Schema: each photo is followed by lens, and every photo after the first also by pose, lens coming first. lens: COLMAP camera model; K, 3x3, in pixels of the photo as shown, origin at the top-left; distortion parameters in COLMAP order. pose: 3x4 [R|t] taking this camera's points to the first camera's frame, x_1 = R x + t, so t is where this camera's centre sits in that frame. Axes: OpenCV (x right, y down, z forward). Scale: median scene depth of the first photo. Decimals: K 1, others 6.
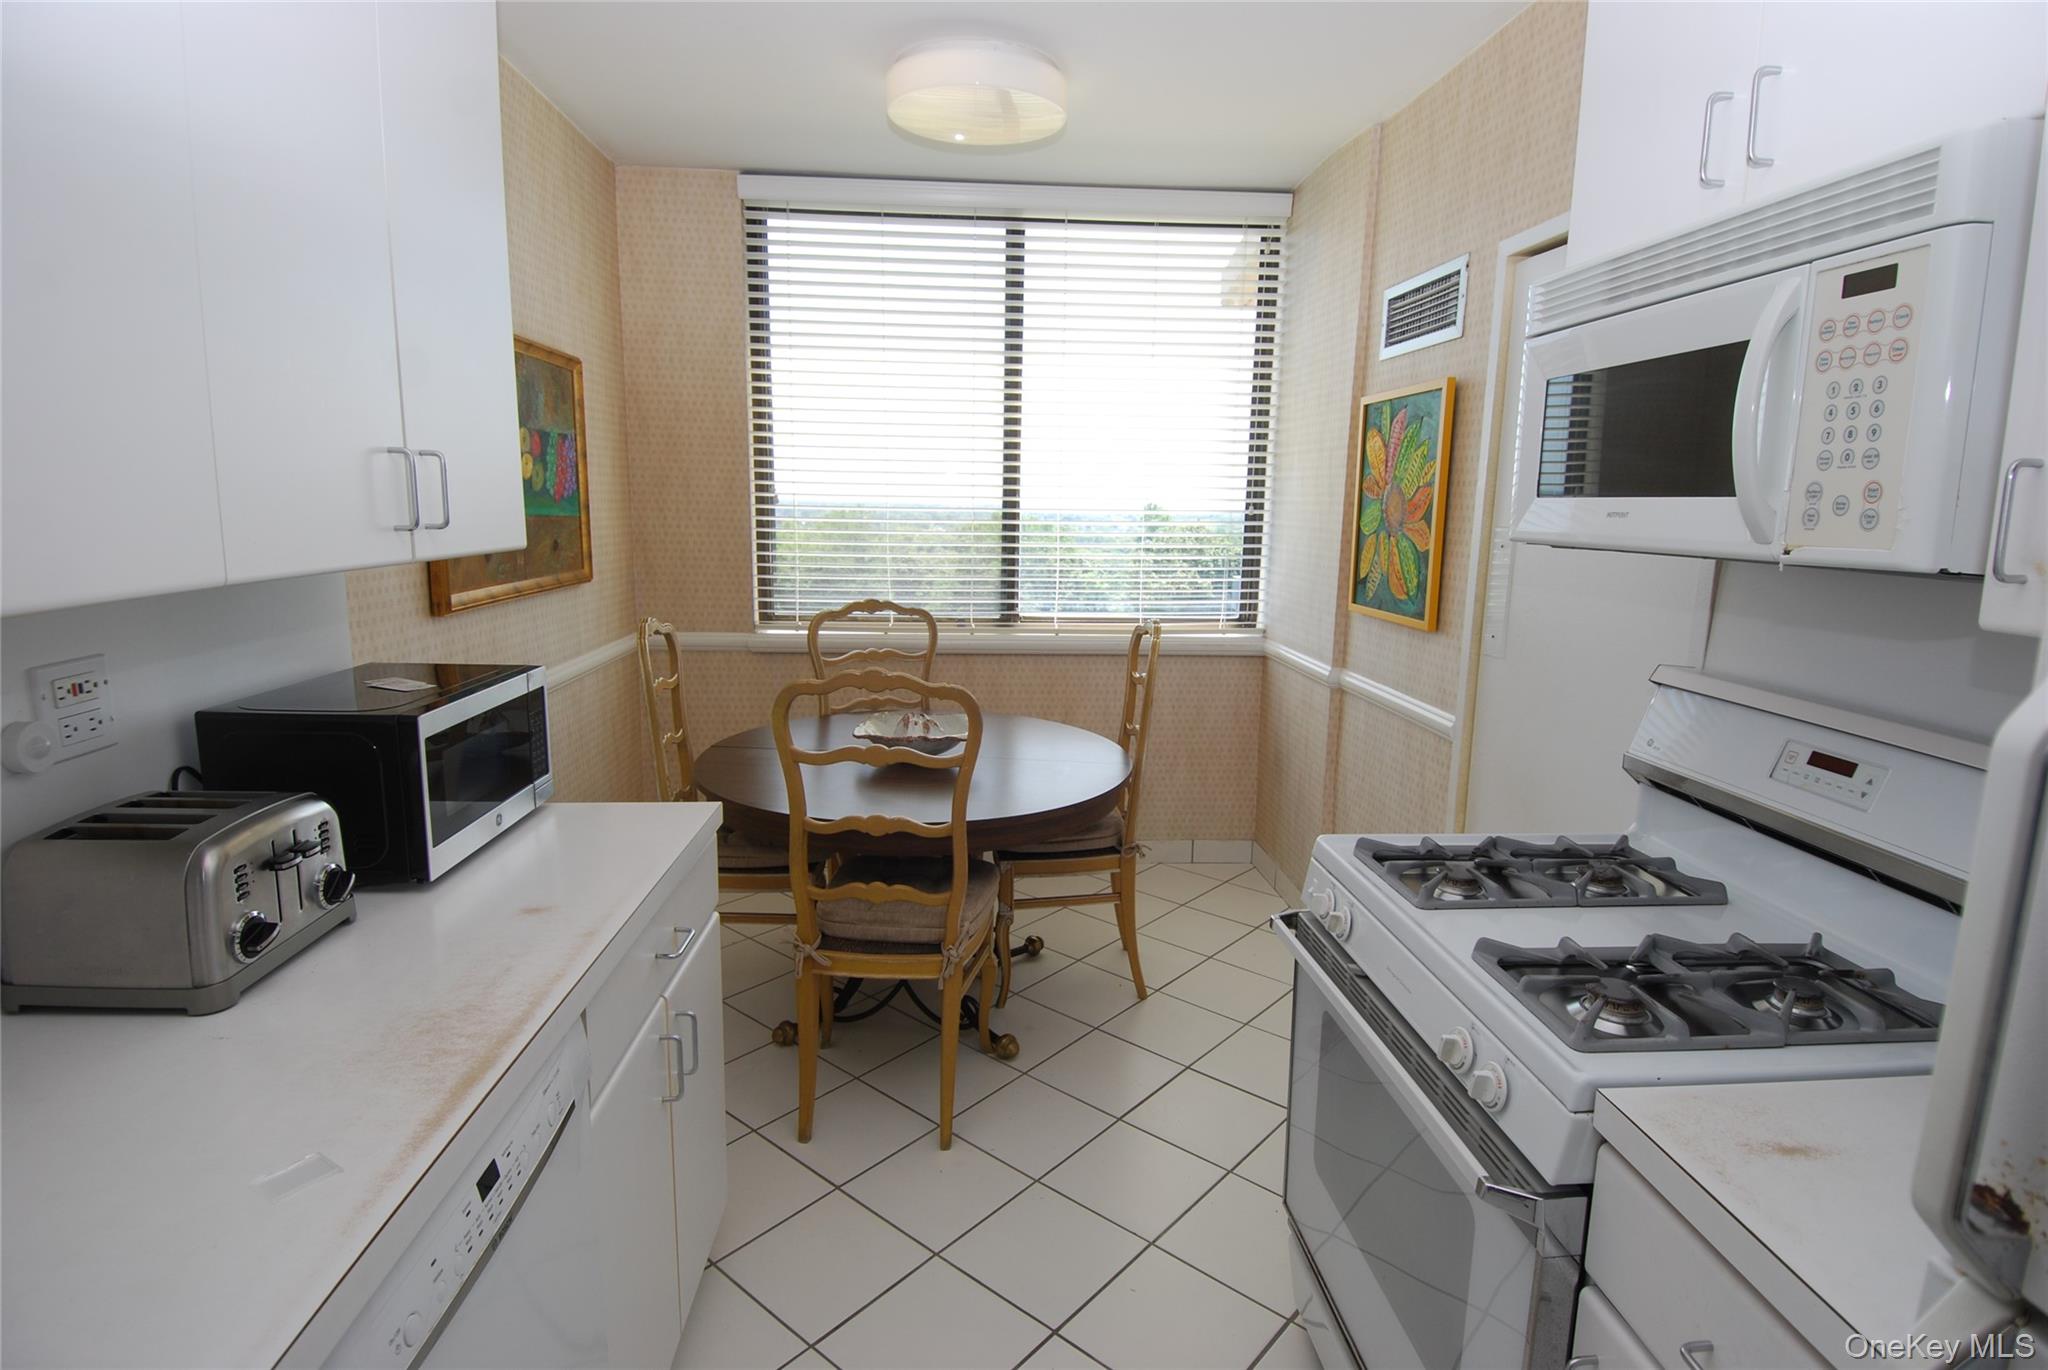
lens RADIAL K [[1058.8, 0, 1042.9], [0, 1058.8, 684.8], [0, 0, 1]] dist [0.053242, -0.057299]
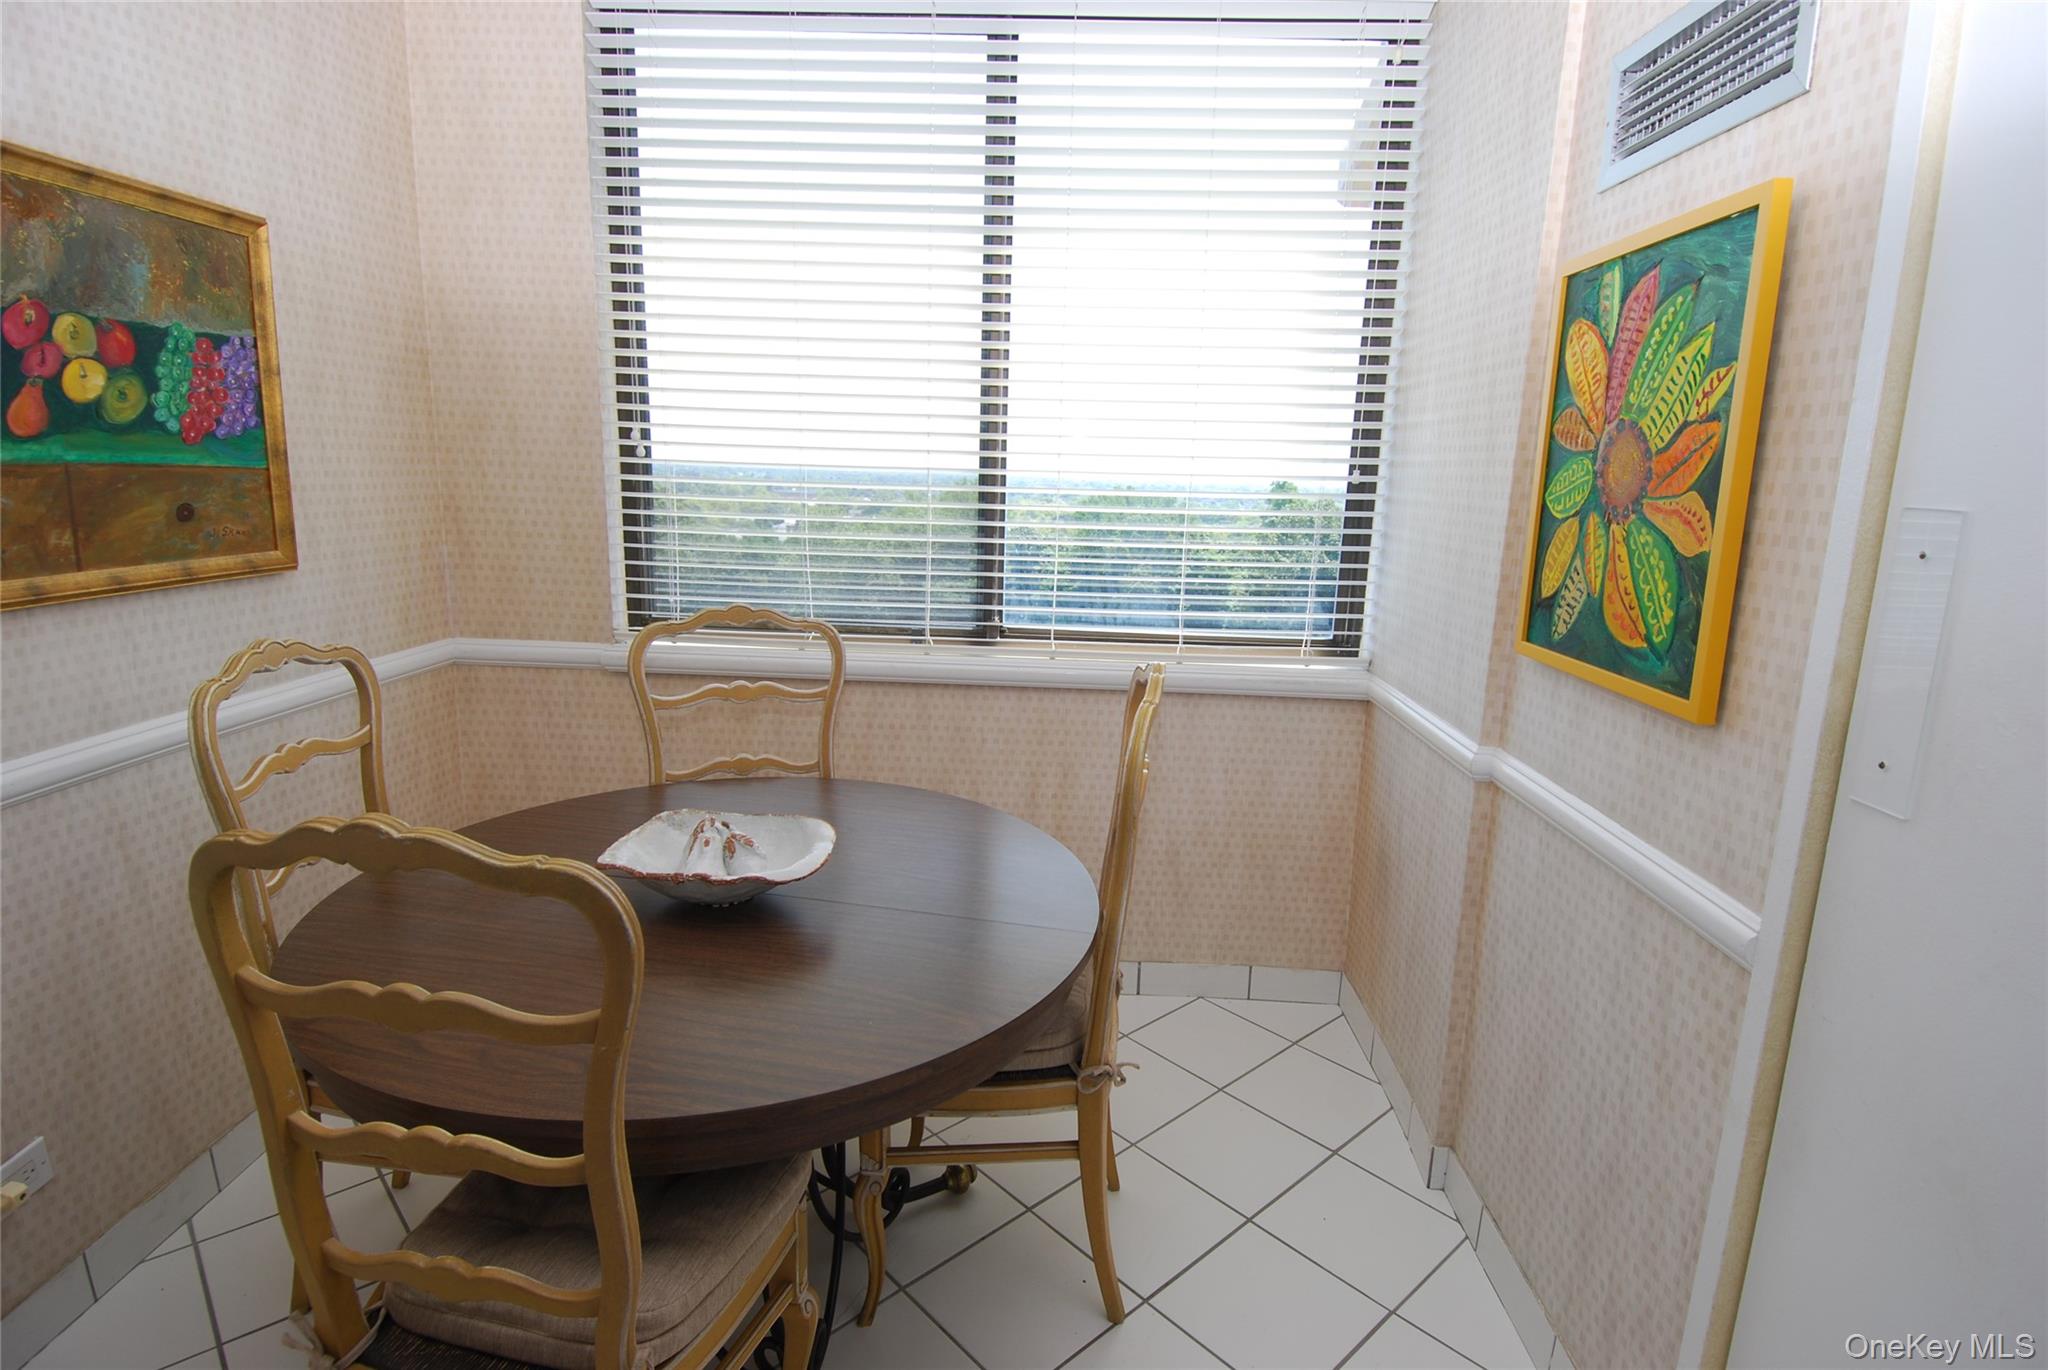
lens RADIAL K [[1058.8, 0, 1042.9], [0, 1058.8, 684.8], [0, 0, 1]] dist [0.053242, -0.057299]
pose [[0.993166, 0.034853, -0.111383, 0.104426], [-0.032057, 0.999127, 0.026801, -0.061035], [0.112220, -0.023047, 0.993416, 0.417183]]
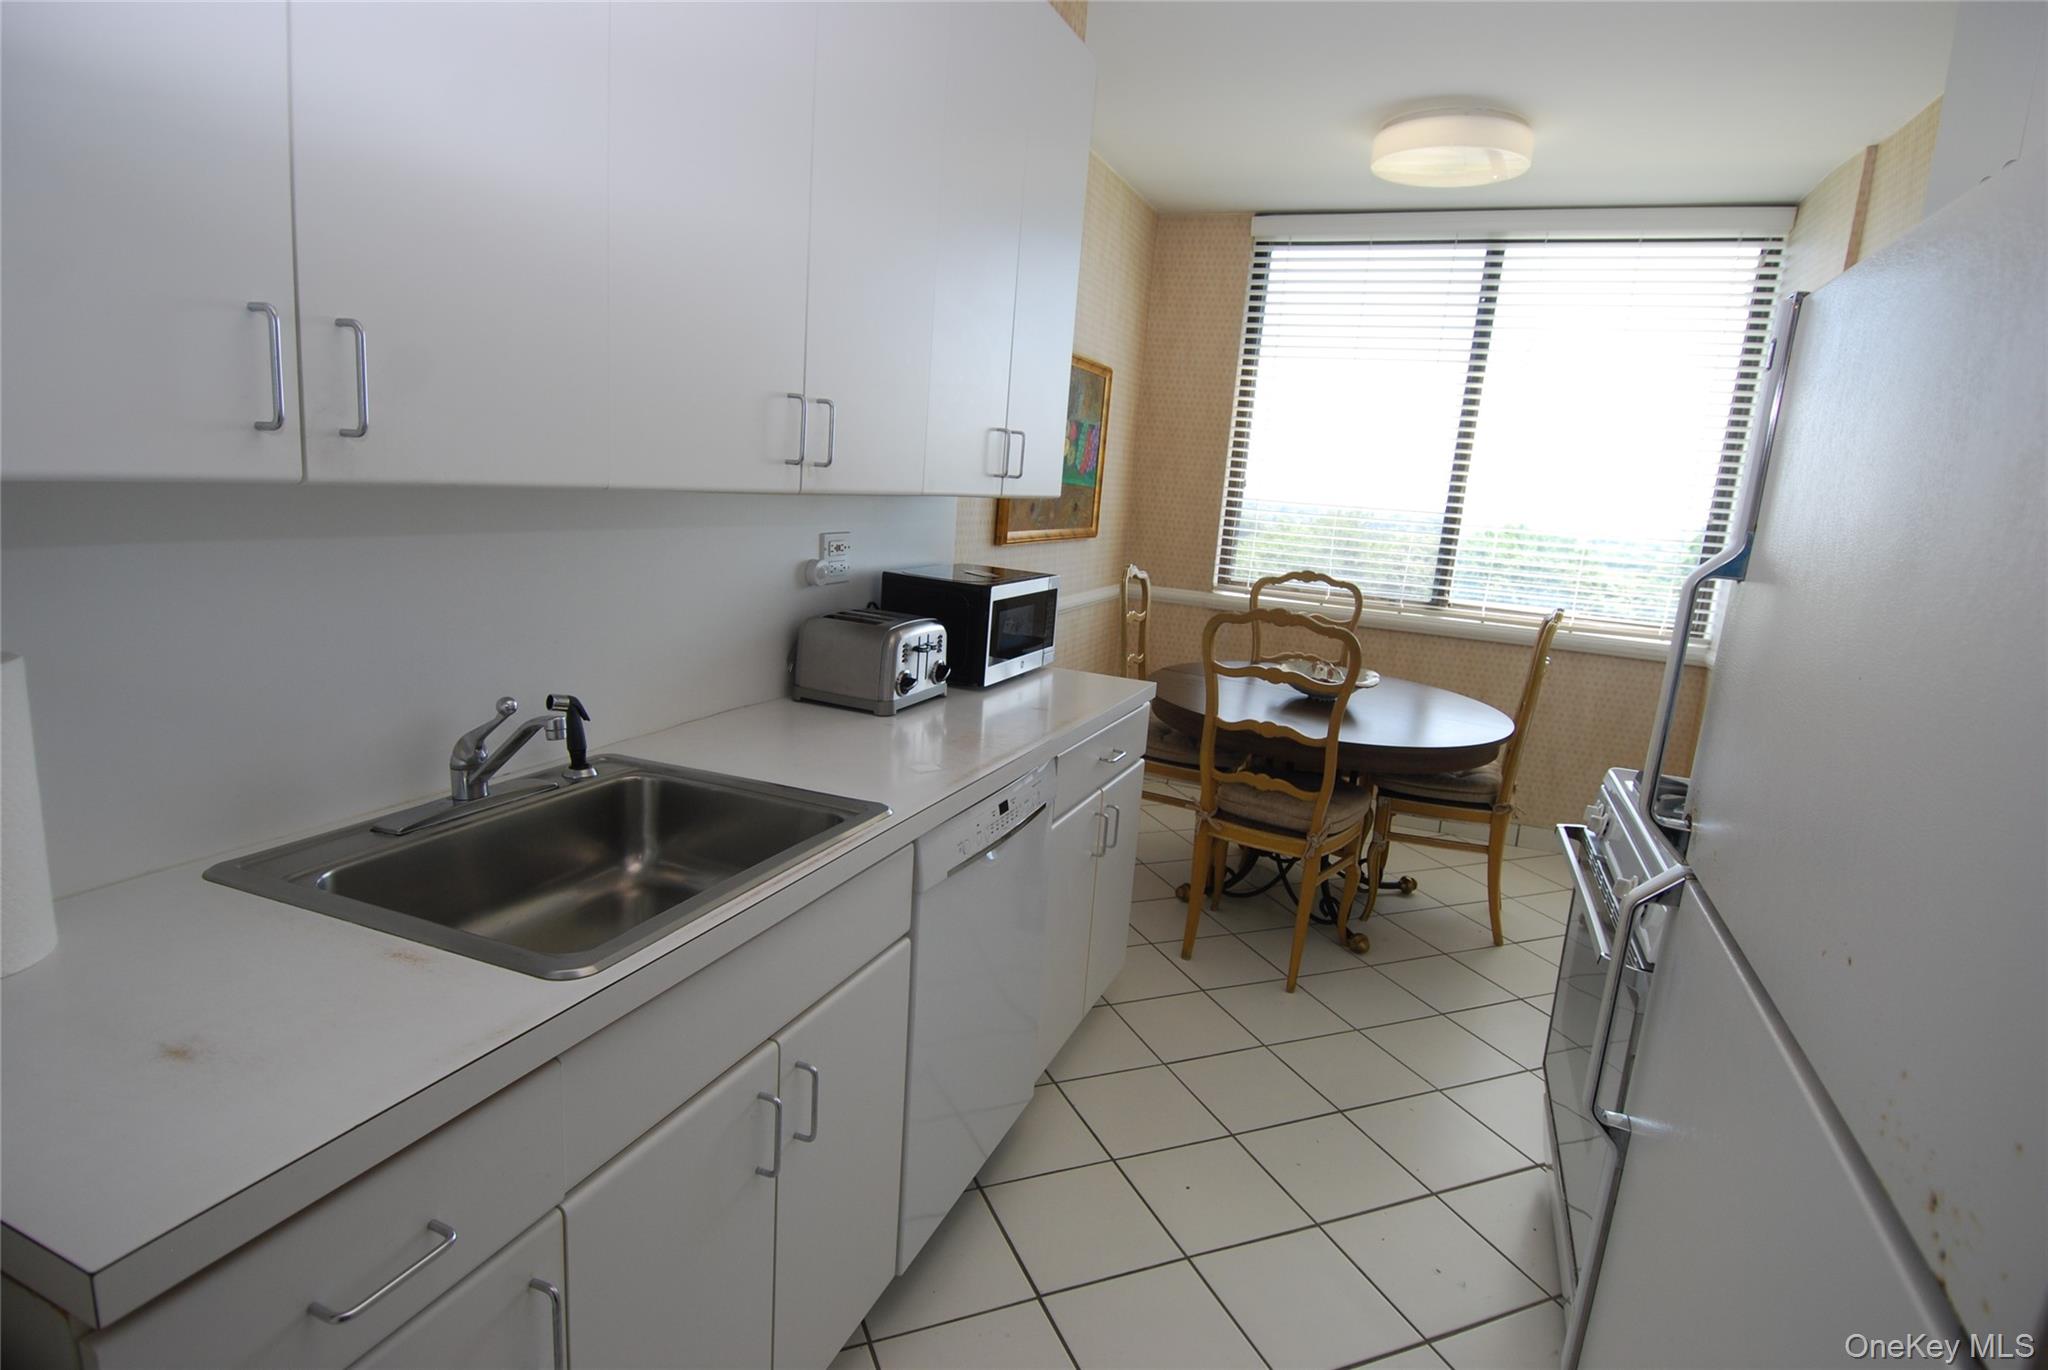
lens RADIAL K [[1058.8, 0, 1042.9], [0, 1058.8, 684.8], [0, 0, 1]] dist [0.053242, -0.057299]
pose [[0.896503, 0.136127, -0.421606, 0.099043], [-0.135810, 0.990252, 0.030942, 0.053835], [0.421708, 0.029519, 0.906251, -0.217888]]
